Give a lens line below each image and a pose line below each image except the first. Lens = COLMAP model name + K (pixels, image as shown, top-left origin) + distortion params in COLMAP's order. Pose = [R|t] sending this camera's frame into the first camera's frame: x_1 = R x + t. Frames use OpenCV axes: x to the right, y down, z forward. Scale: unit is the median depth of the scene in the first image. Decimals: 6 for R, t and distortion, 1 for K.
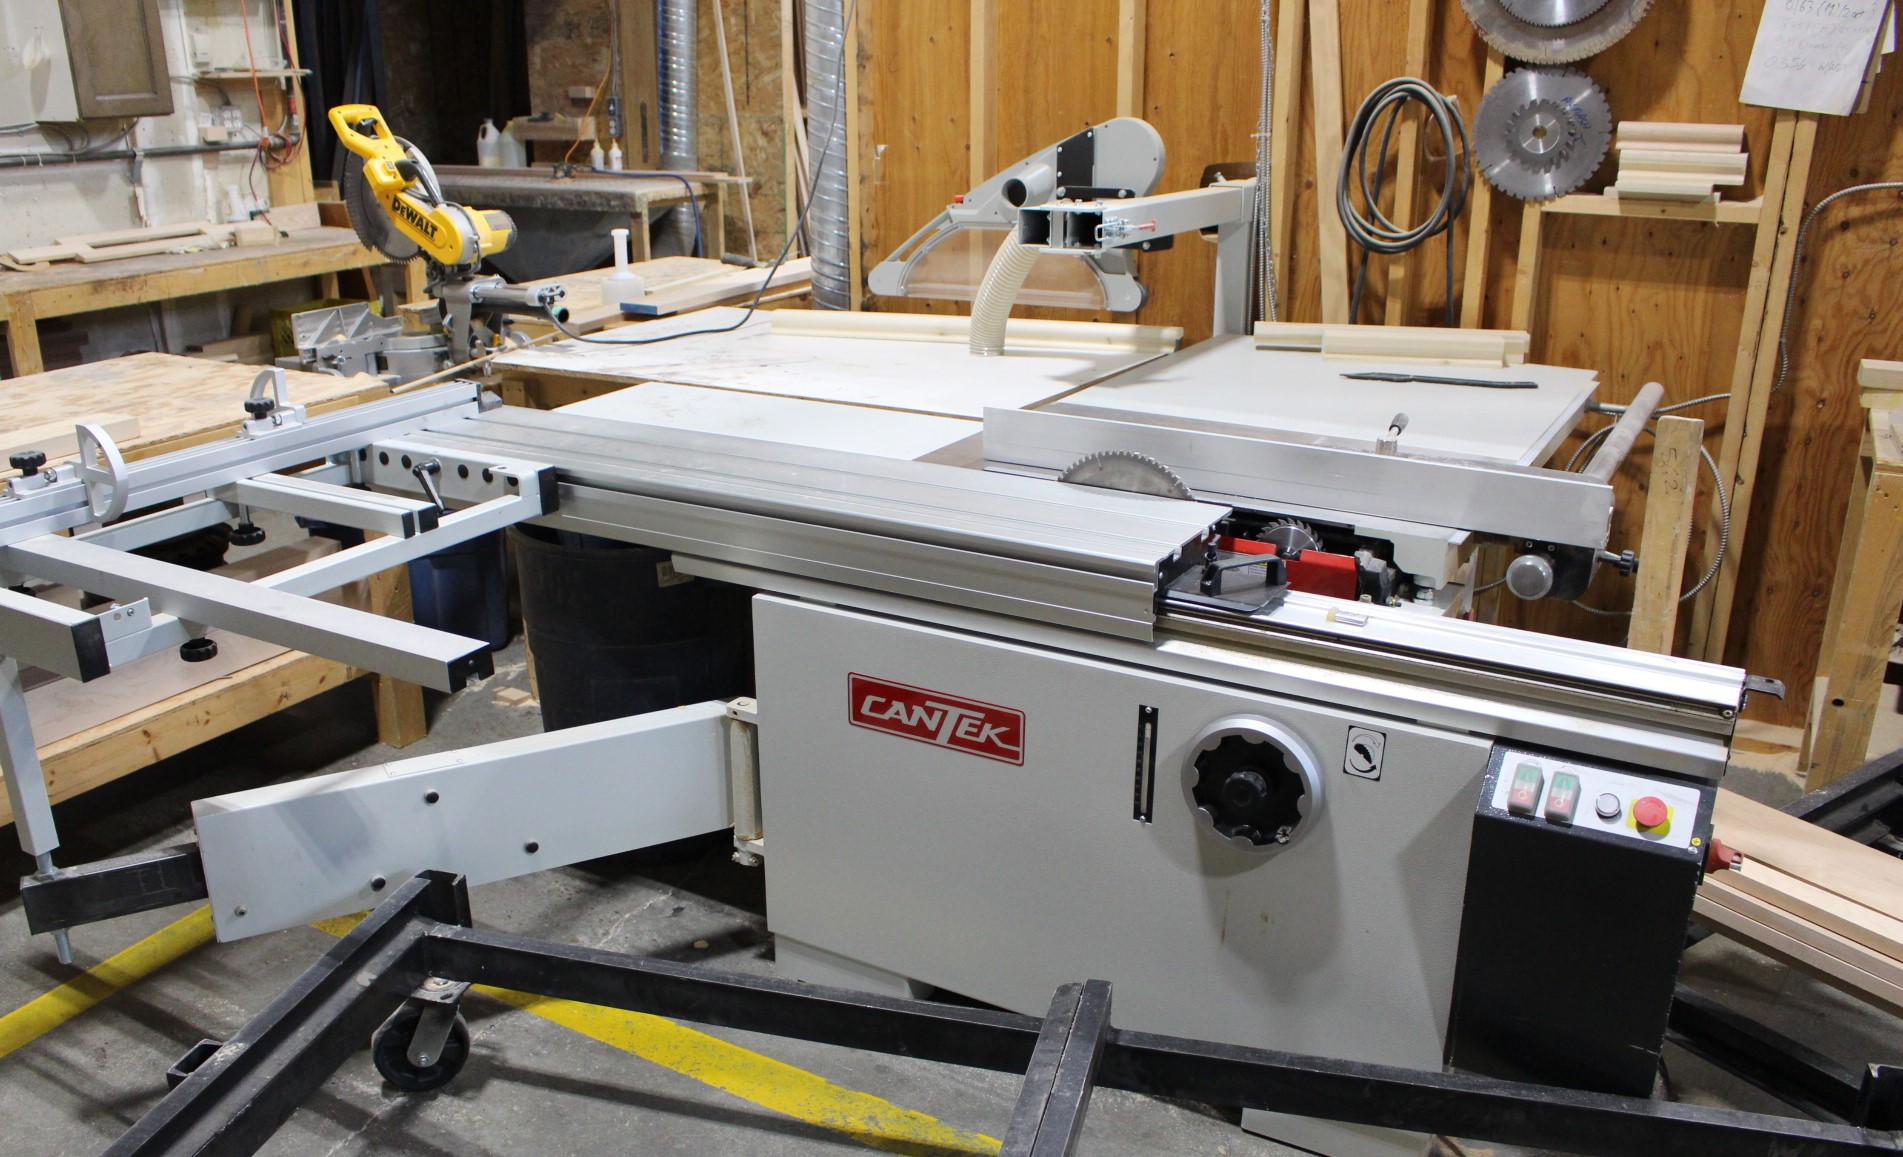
lens RADIAL K [[1568.2, 0, 948.8], [0, 1568.2, 588.5], [0, 0, 1]] dist [-0.111042, 0.033868]
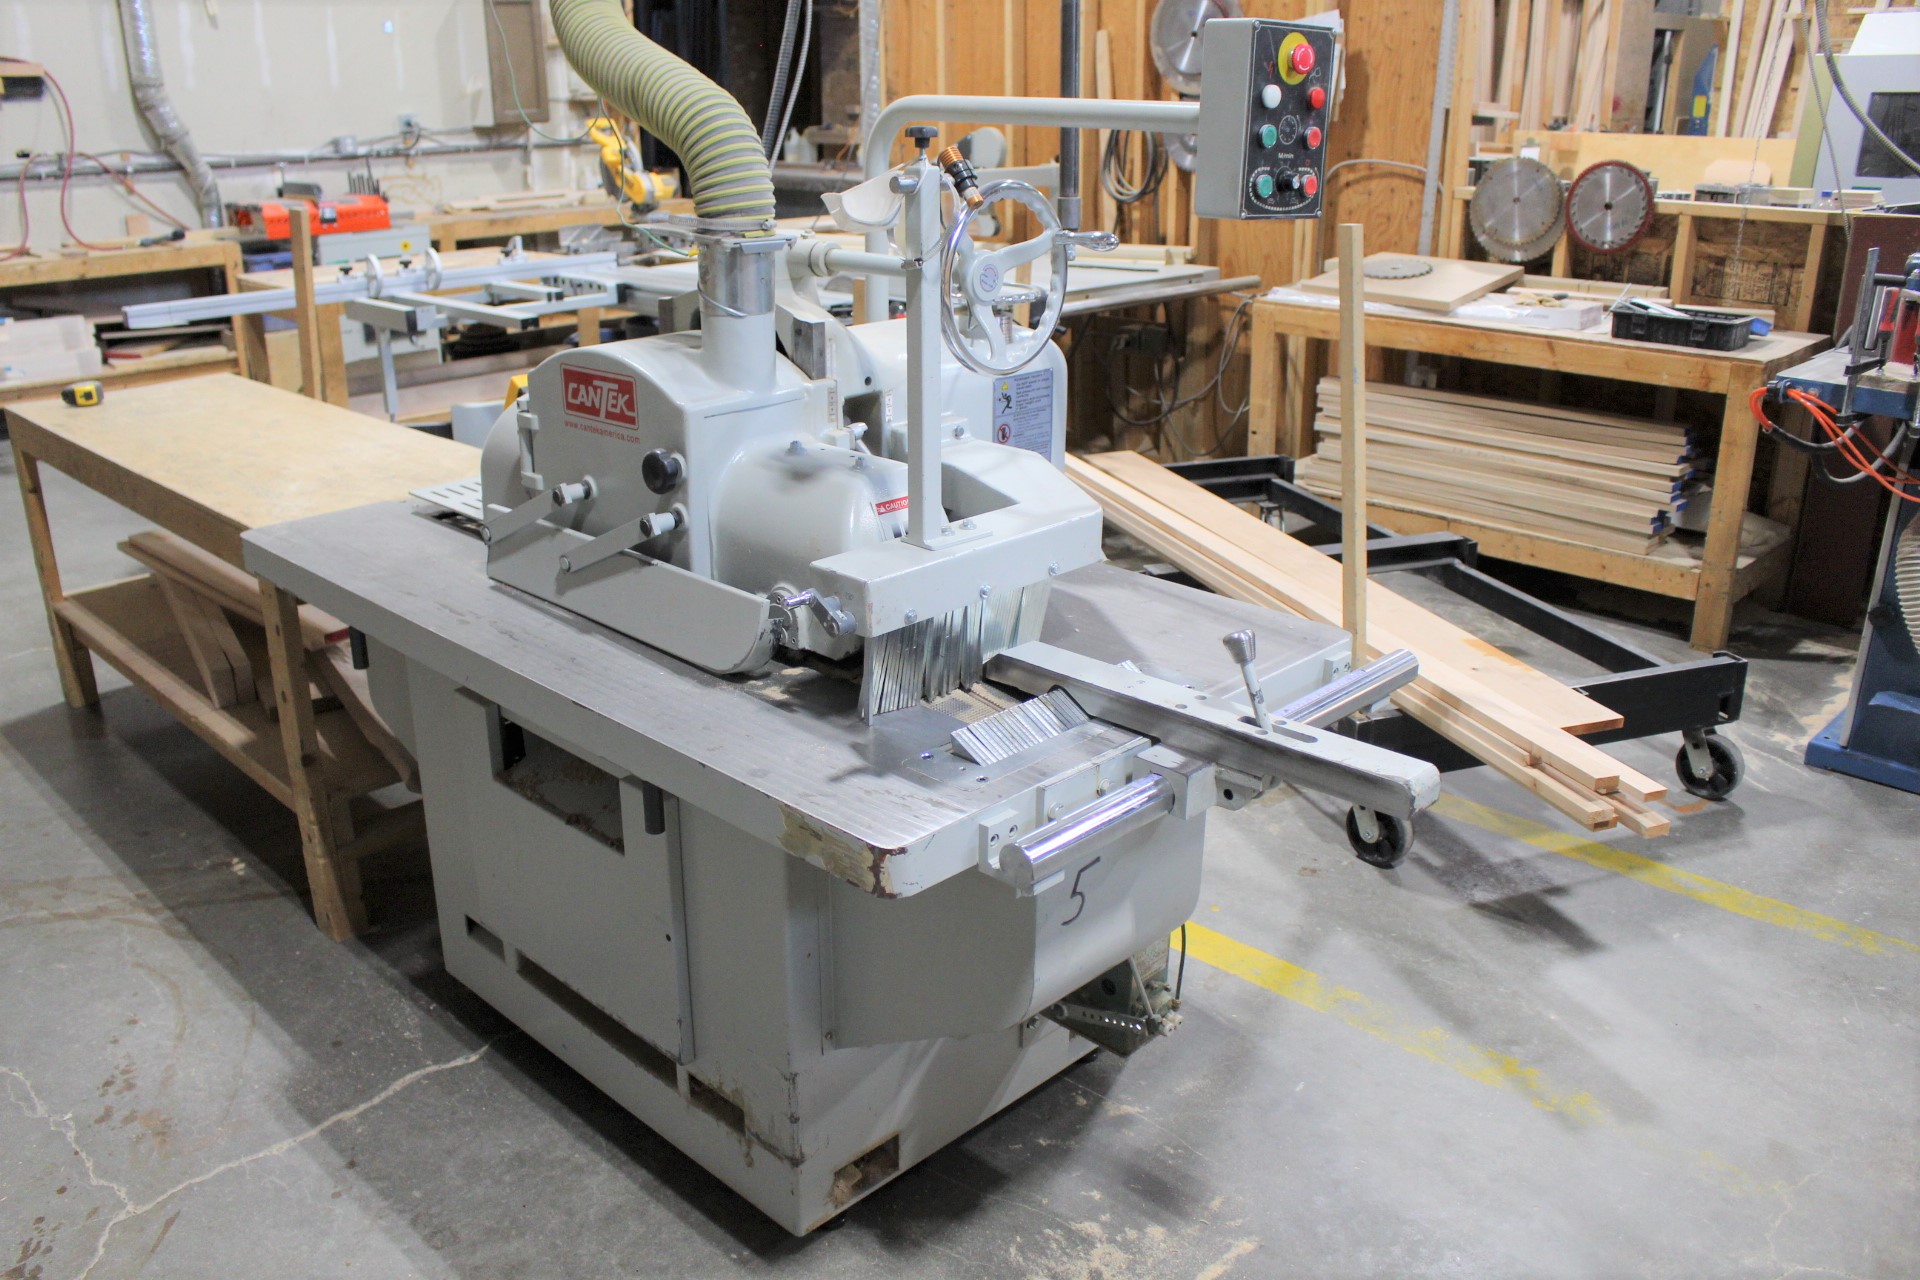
lens RADIAL K [[1571.8, 0, 961.6], [0, 1571.8, 634.0], [0, 0, 1]] dist [-0.151564, -0.009349]
pose [[0.961398, 0.090629, -0.259806, 0.385997], [-0.086333, 0.995875, 0.027924, 0.148865], [0.261265, -0.004416, 0.965257, -0.466227]]
